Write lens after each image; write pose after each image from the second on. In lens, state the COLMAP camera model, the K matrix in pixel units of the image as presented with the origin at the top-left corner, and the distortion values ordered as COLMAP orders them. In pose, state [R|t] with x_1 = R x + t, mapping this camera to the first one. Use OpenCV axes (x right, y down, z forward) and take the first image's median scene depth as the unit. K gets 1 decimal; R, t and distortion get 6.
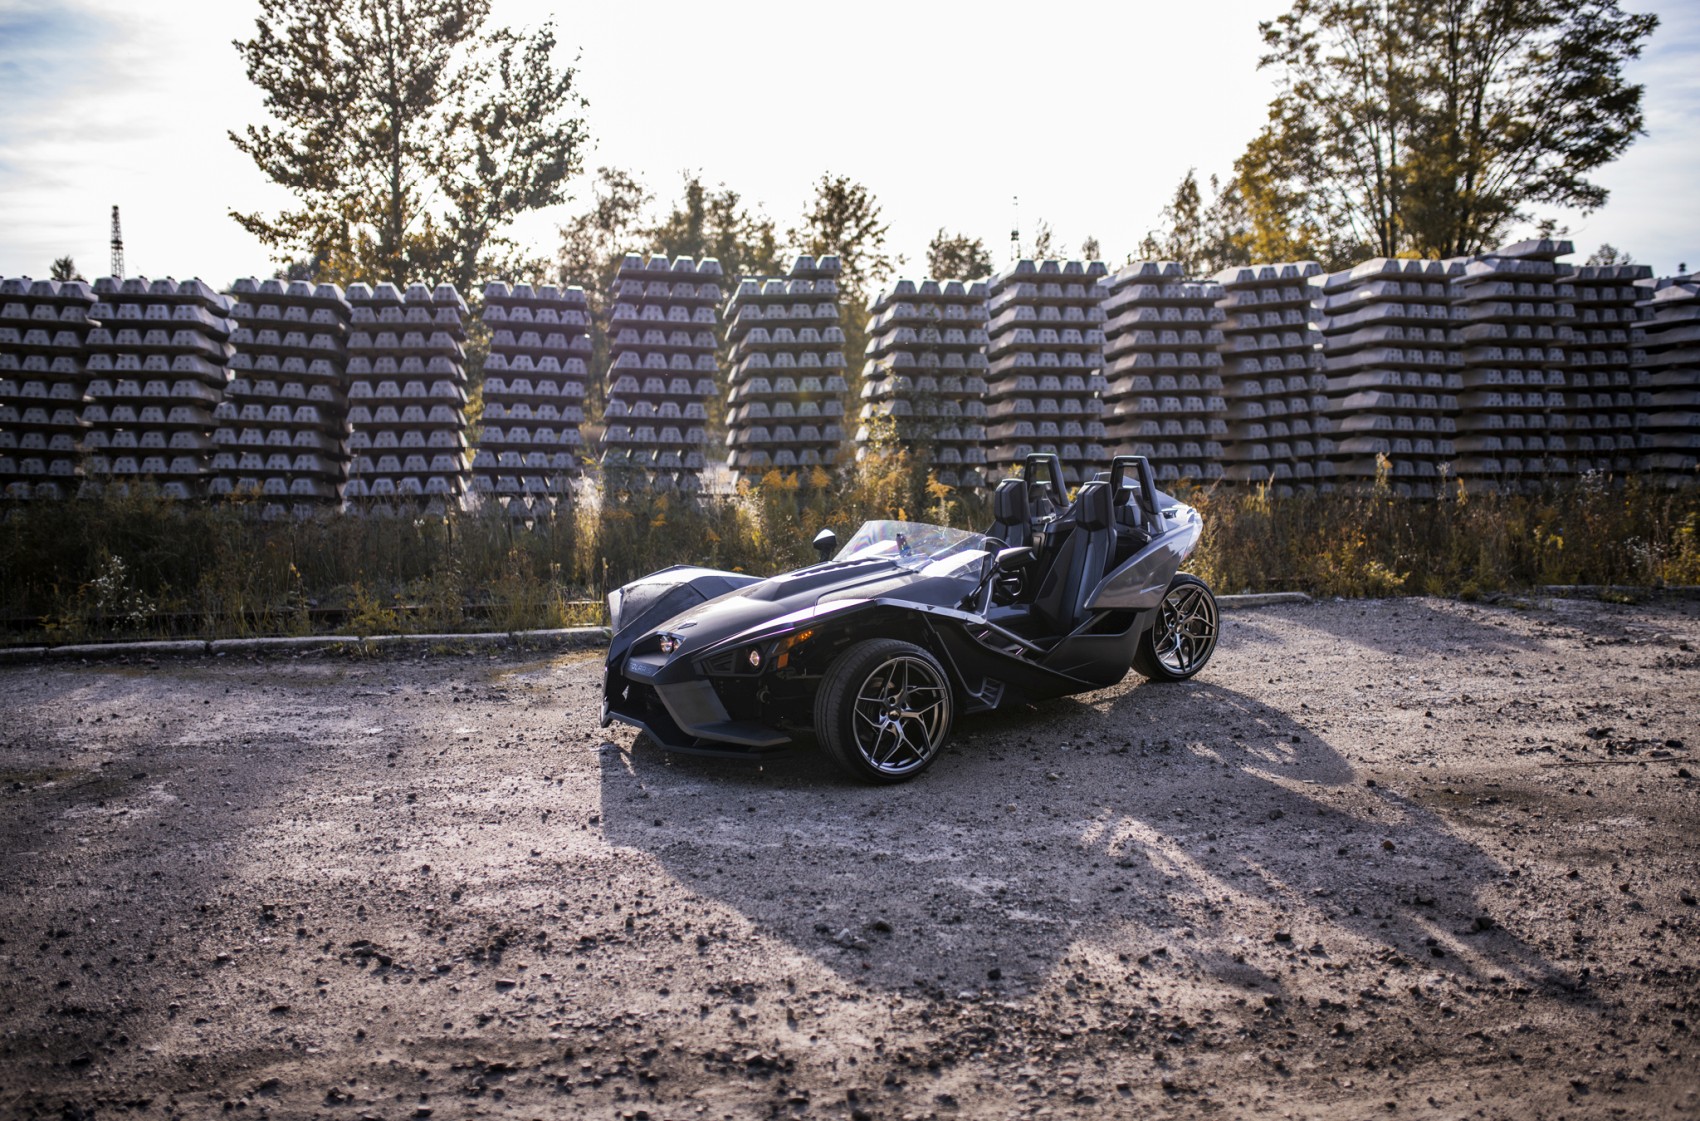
lens RADIAL K [[1681.9, 0, 850.0], [0, 1681.9, 560.5], [0, 0, 1]] dist [-0.012301, 0.027911]
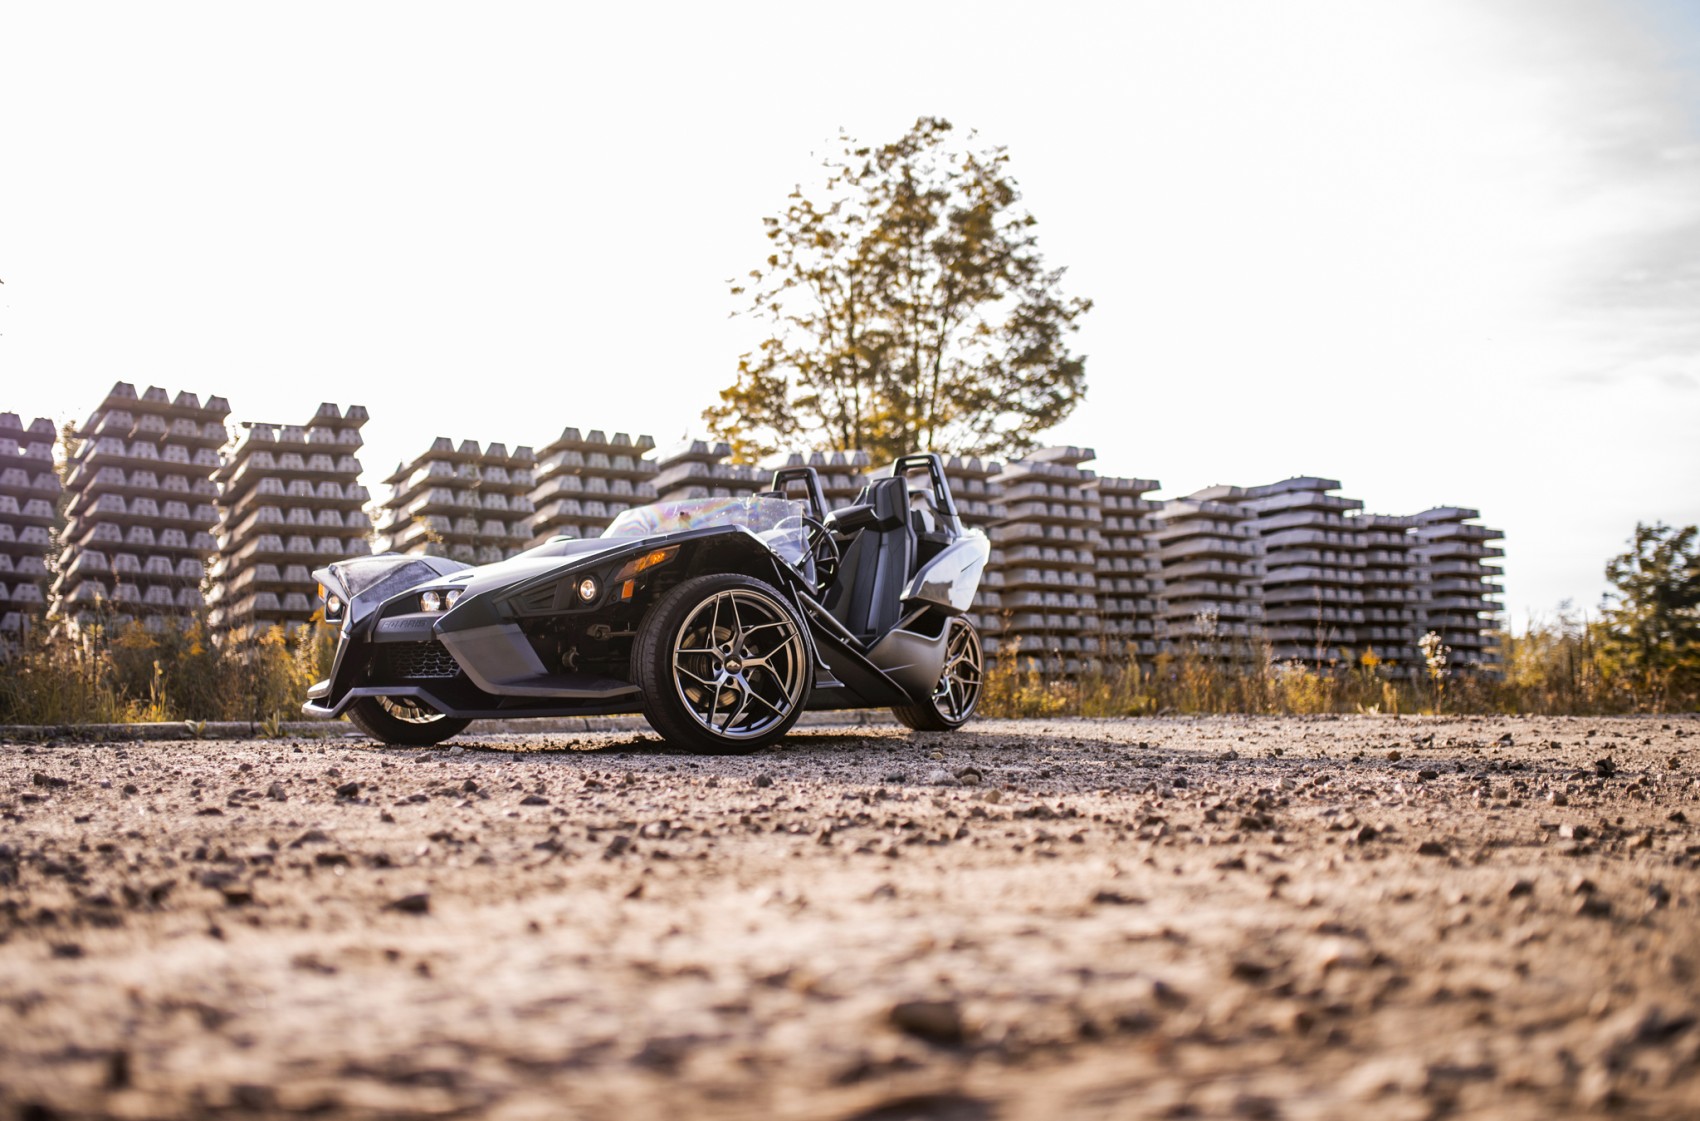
lens RADIAL K [[1769.6, 0, 806.1], [0, 1769.6, 554.2], [0, 0, 1]] dist [-0.043739, 0.167528]
pose [[0.944693, 0.040054, 0.325501, -0.082709], [0.023516, 0.981686, -0.189049, 0.072252], [-0.327112, 0.186247, 0.926450, 0.076437]]
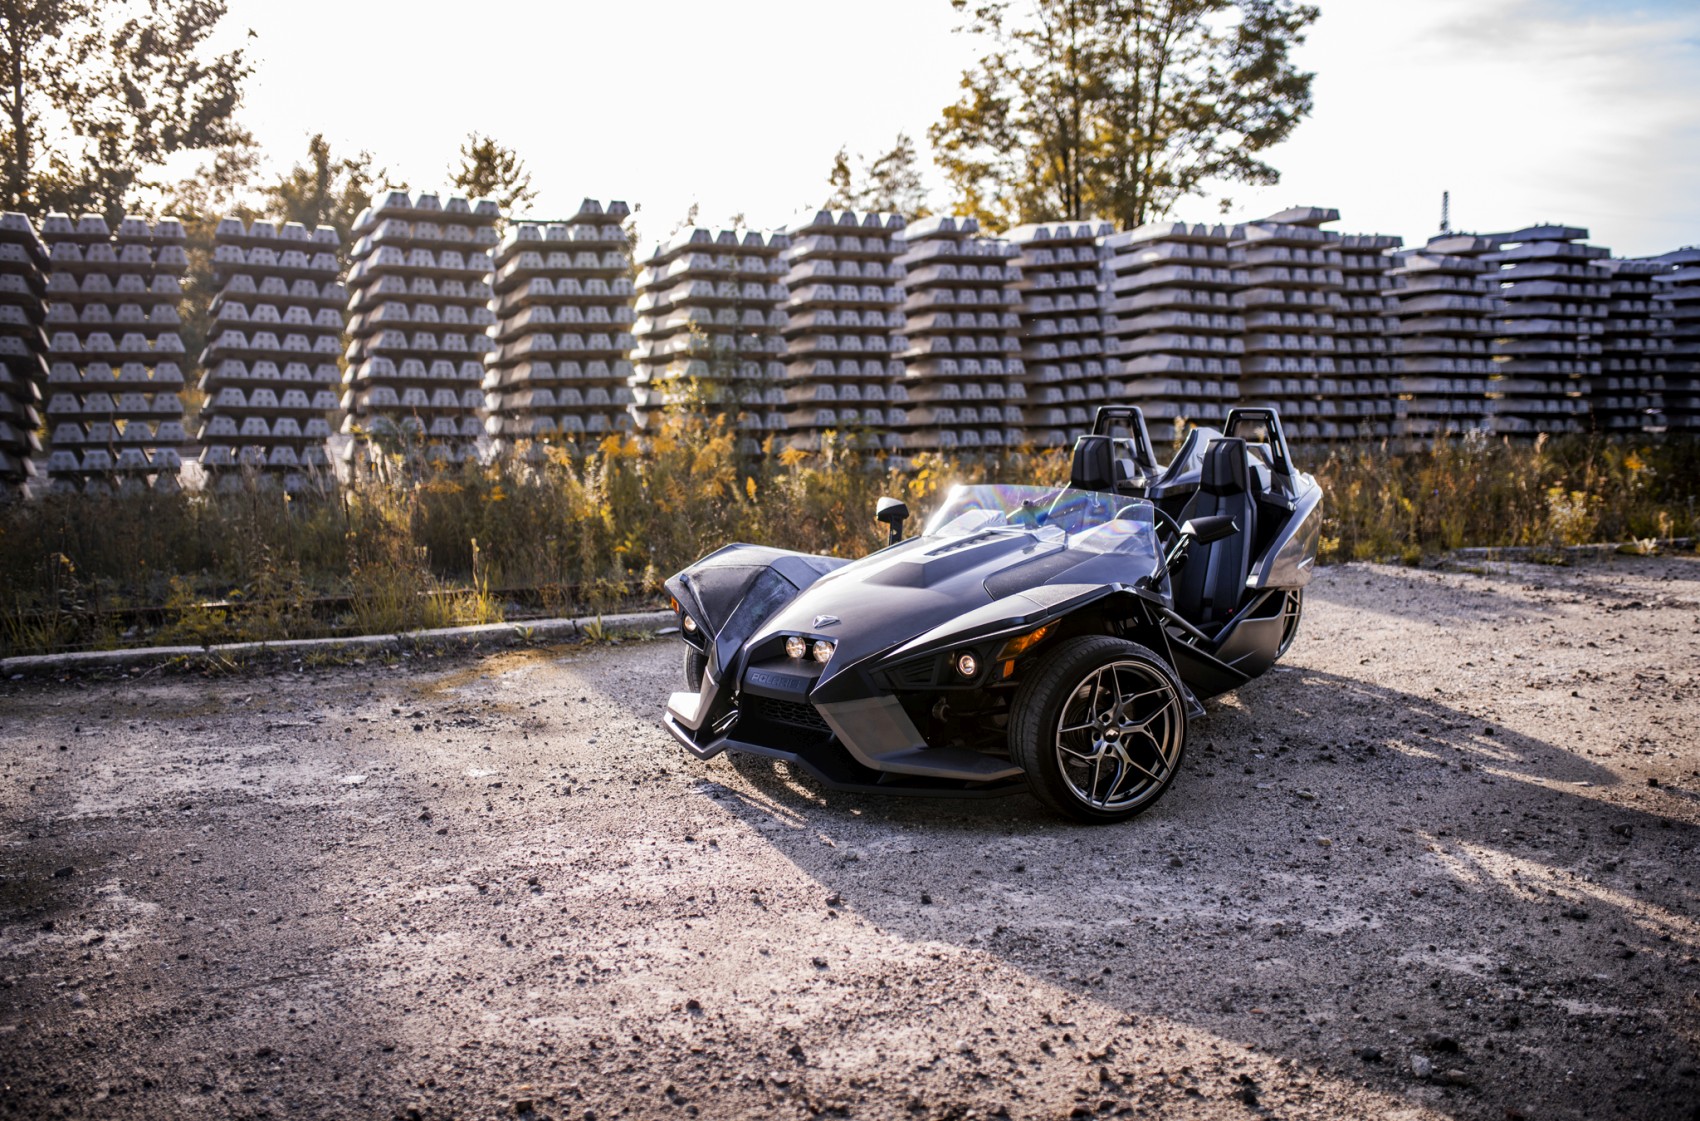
lens RADIAL K [[1651.1, 0, 850.0], [0, 1651.1, 560.5], [0, 0, 1]] dist [-0.045435, 0.137332]
pose [[0.969581, -0.023247, 0.243666, -0.104705], [0.019460, 0.999650, 0.017939, -0.001202], [-0.243997, -0.012651, 0.969693, 0.106449]]
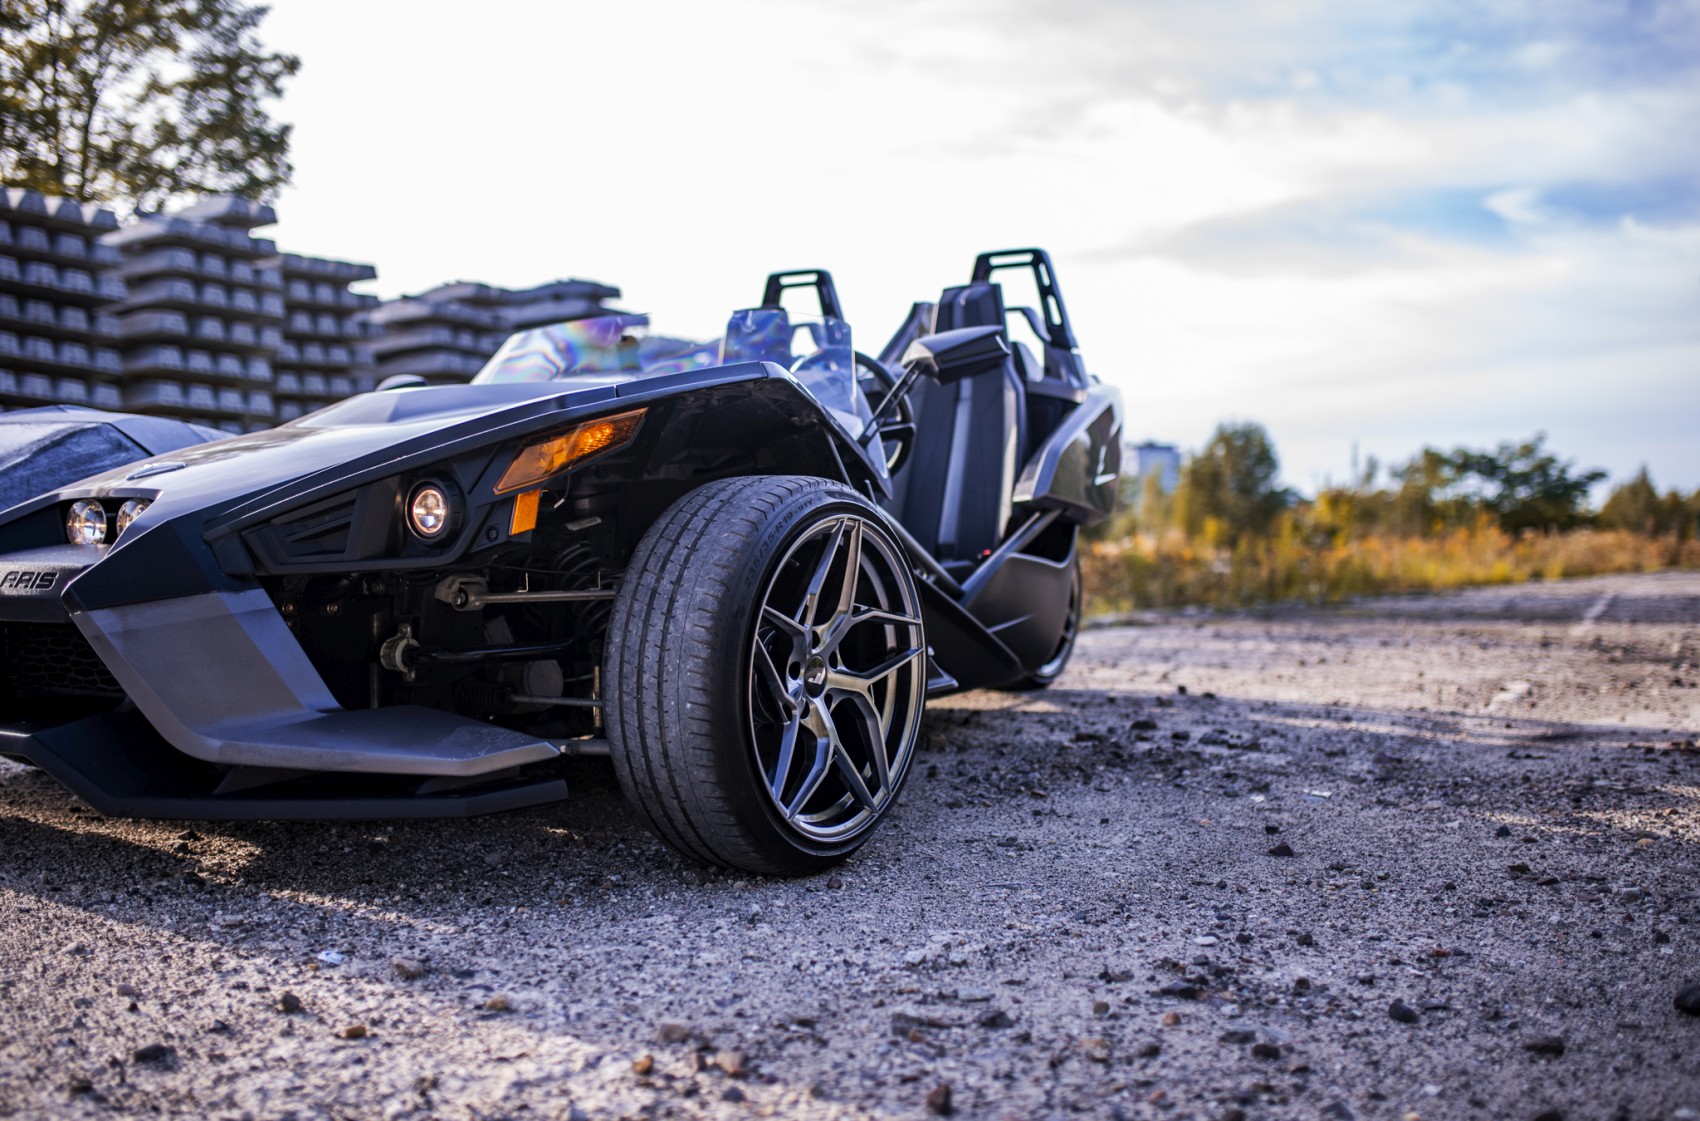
lens RADIAL K [[1681.9, 0, 850.0], [0, 1681.9, 560.5], [0, 0, 1]] dist [-0.012301, 0.027911]
pose [[0.698589, 0.005530, 0.715502, 0.108491], [0.068712, 0.994830, -0.074776, 0.018943], [-0.712216, 0.101401, 0.694598, 0.381657]]
